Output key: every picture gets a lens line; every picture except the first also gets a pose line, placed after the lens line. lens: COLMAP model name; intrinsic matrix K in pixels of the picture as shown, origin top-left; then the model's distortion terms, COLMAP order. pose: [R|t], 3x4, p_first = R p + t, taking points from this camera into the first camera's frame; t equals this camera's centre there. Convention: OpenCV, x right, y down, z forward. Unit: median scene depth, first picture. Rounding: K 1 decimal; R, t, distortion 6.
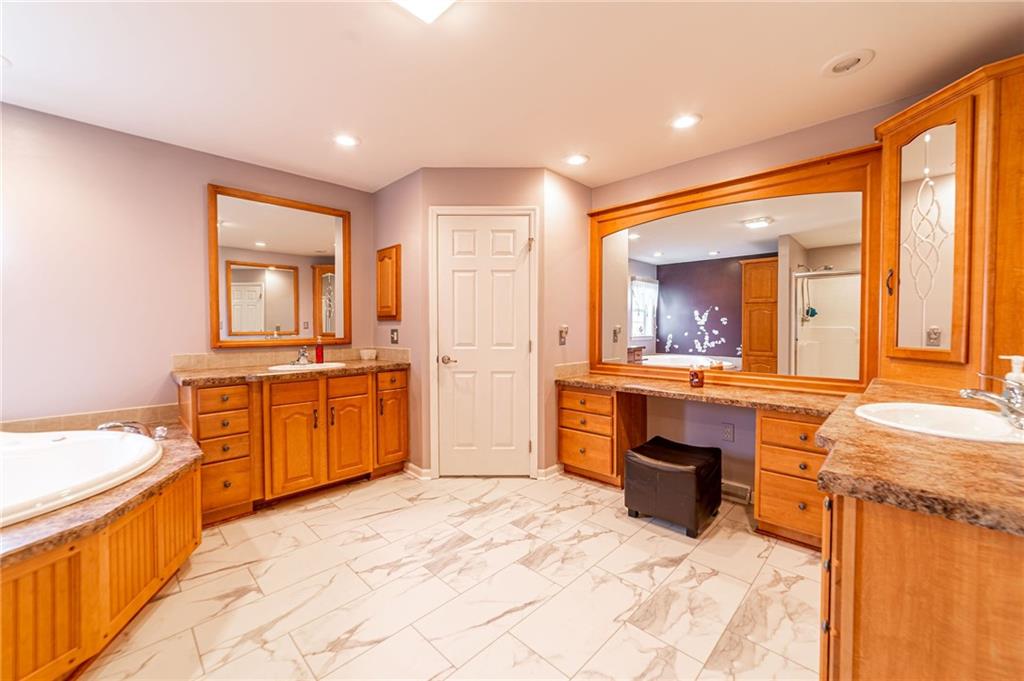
lens RADIAL K [[400.8, 0, 533.8], [0, 400.8, 335.0], [0, 0, 1]] dist [-0.012864, 0.000114]
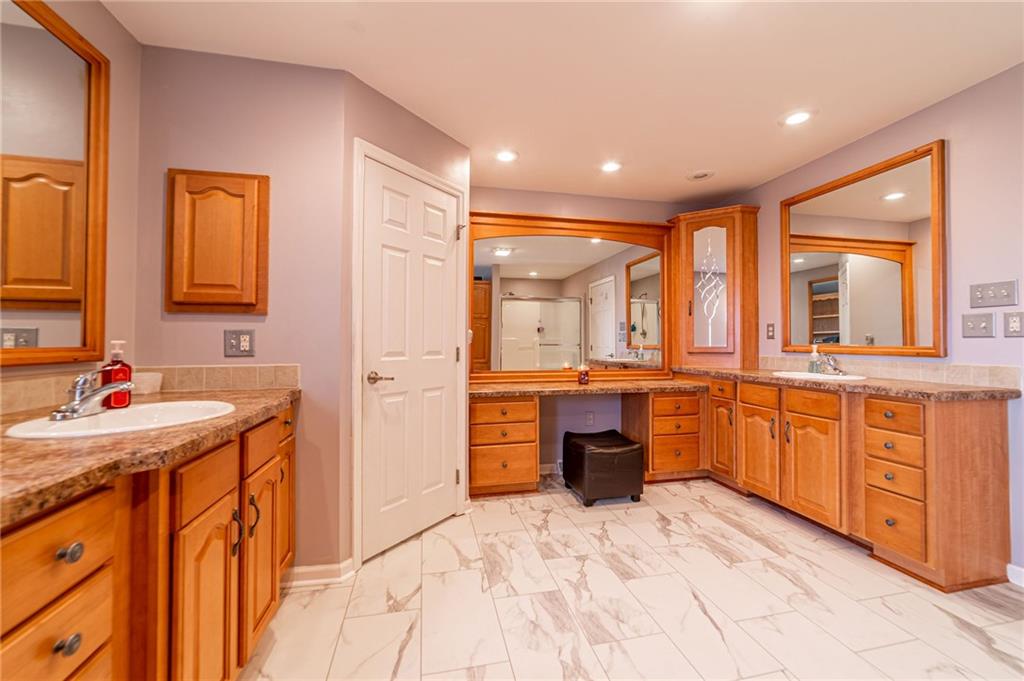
lens RADIAL K [[400.8, 0, 512.4], [0, 400.8, 335.8], [0, 0, 1]] dist [-0.012864, 0.000114]
pose [[0.566456, 0.015854, 0.823940, -0.711854], [0.013614, 0.999498, -0.028592, 0.016759], [-0.823980, 0.027413, 0.565956, 0.498061]]
